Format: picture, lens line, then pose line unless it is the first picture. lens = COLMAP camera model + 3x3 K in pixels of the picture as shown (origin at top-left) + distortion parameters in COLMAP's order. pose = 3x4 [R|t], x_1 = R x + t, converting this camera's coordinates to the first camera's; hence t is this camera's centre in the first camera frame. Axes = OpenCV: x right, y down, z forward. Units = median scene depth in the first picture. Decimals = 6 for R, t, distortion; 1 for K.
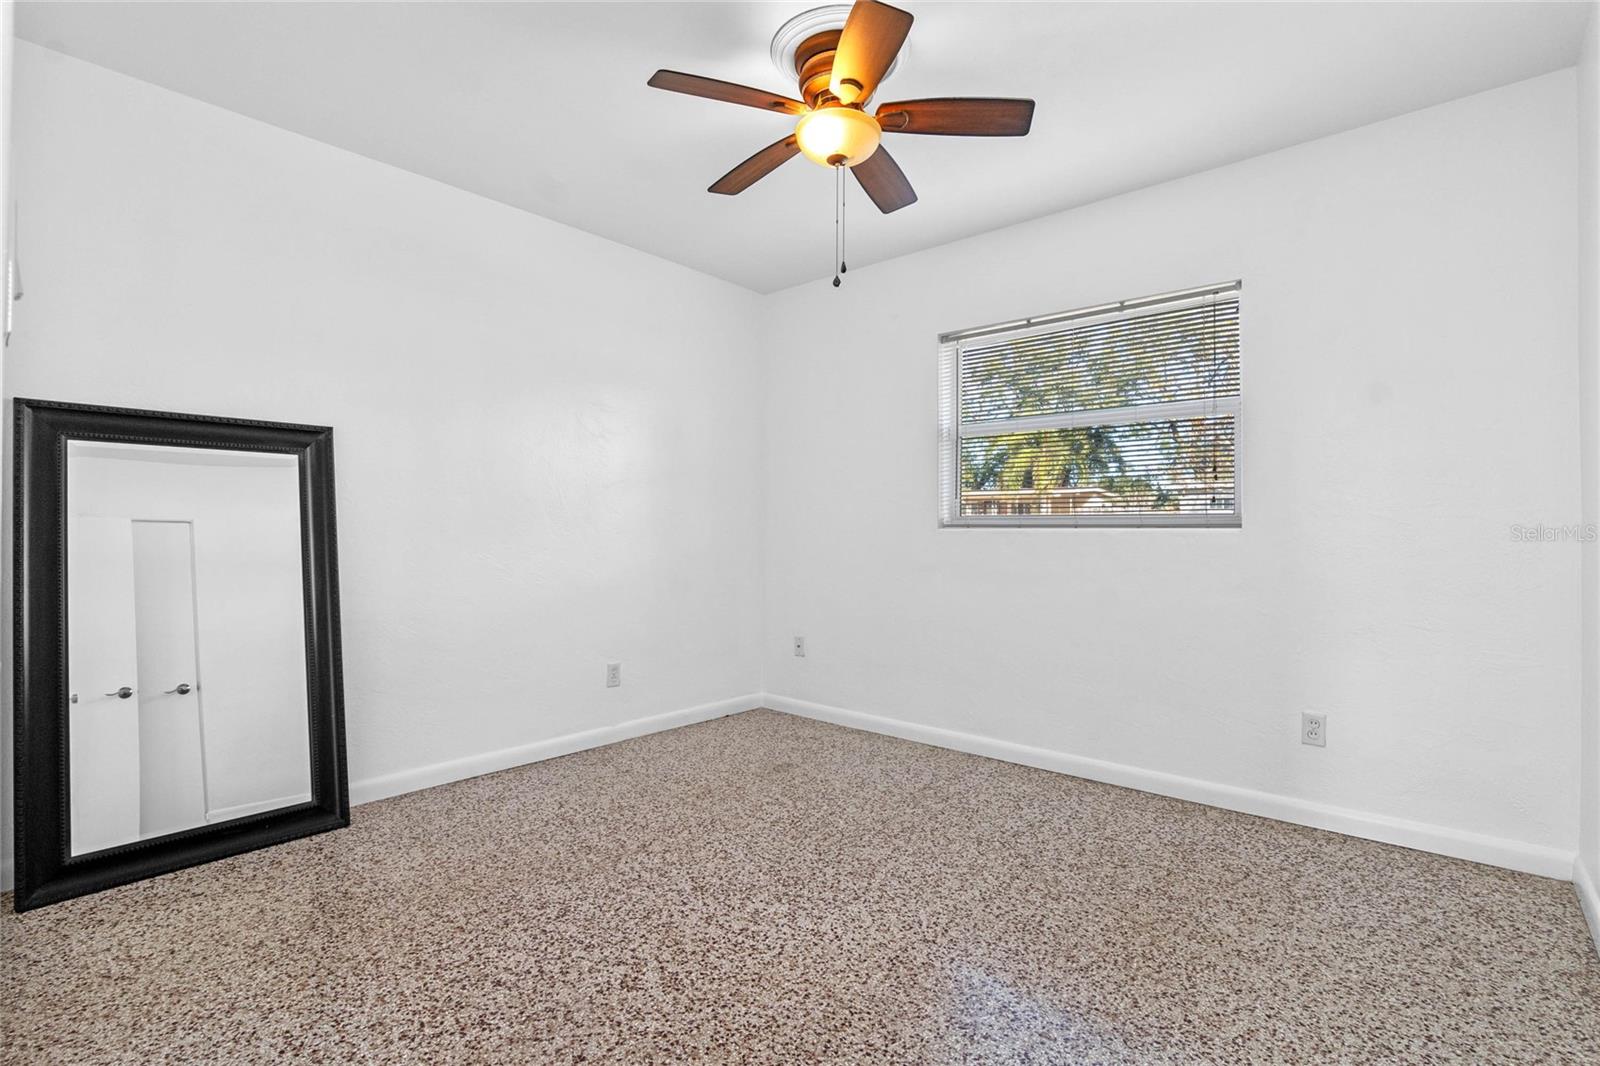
lens RADIAL K [[746.2, 0, 804.2], [0, 746.2, 538.1], [0, 0, 1]] dist [-0.026031, 0.009061]
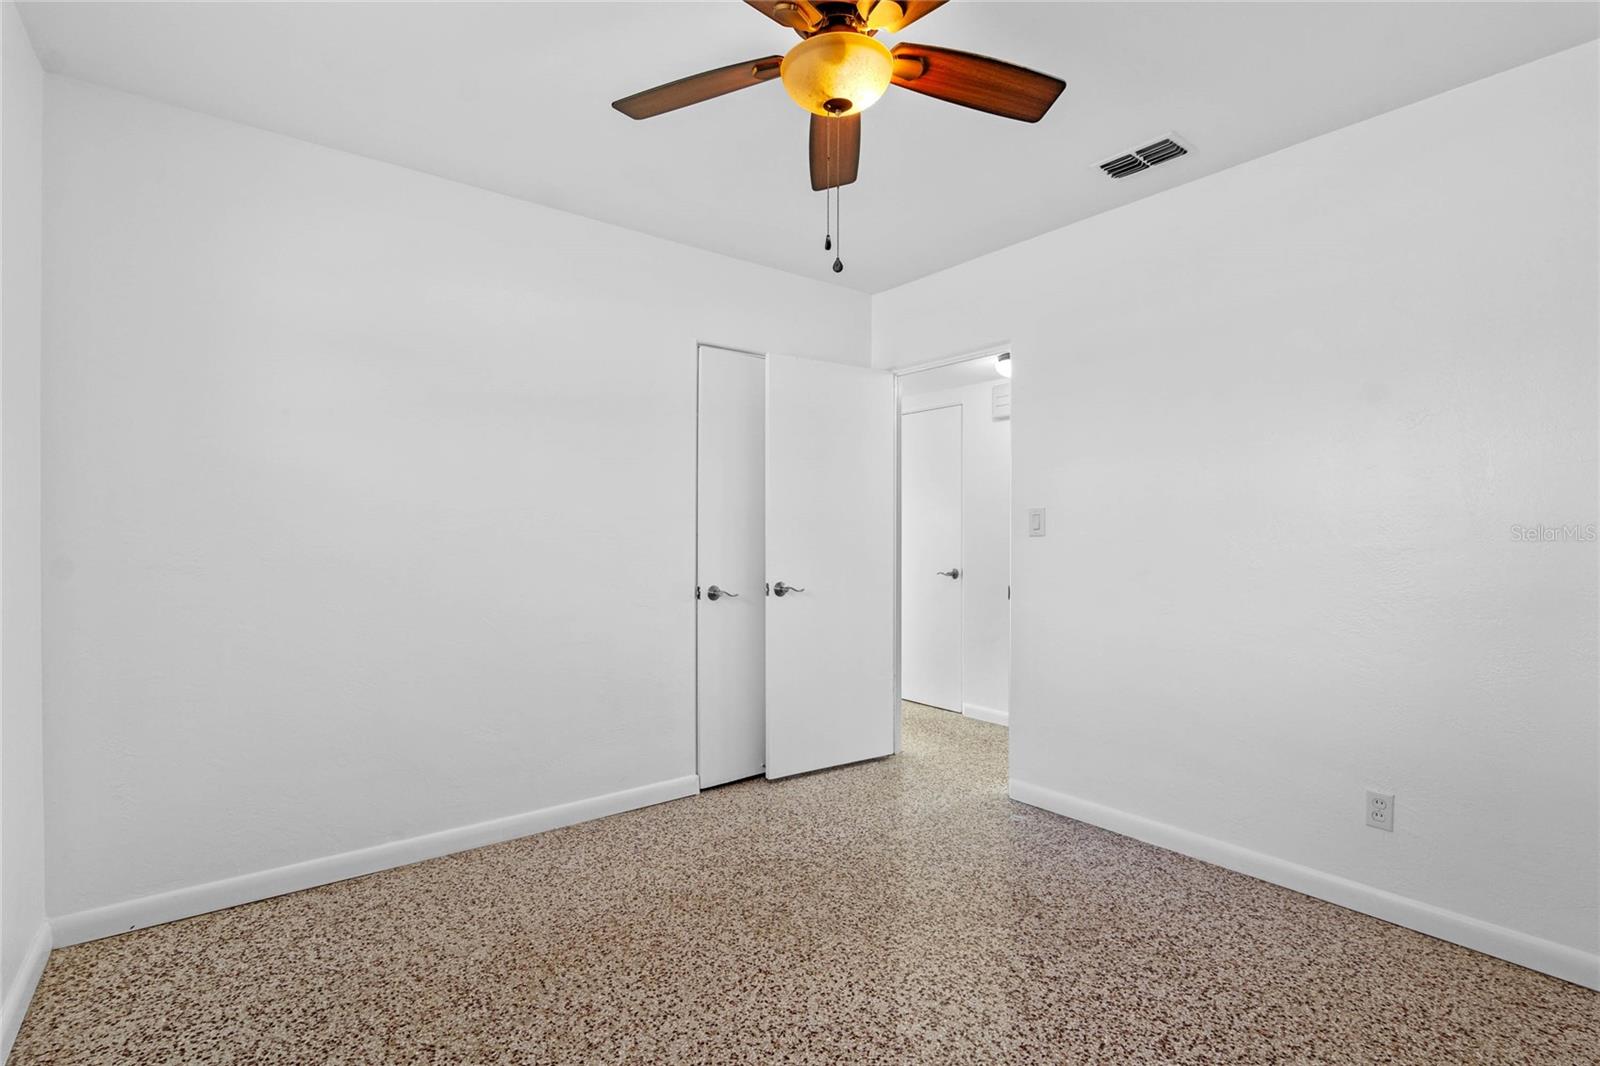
lens RADIAL K [[746.2, 0, 804.2], [0, 746.2, 538.1], [0, 0, 1]] dist [-0.026031, 0.009061]
pose [[-0.983502, -0.007435, 0.180744, -0.071789], [-0.004829, 0.999878, 0.014851, -0.086755], [-0.180832, 0.013733, -0.983418, 1.999283]]
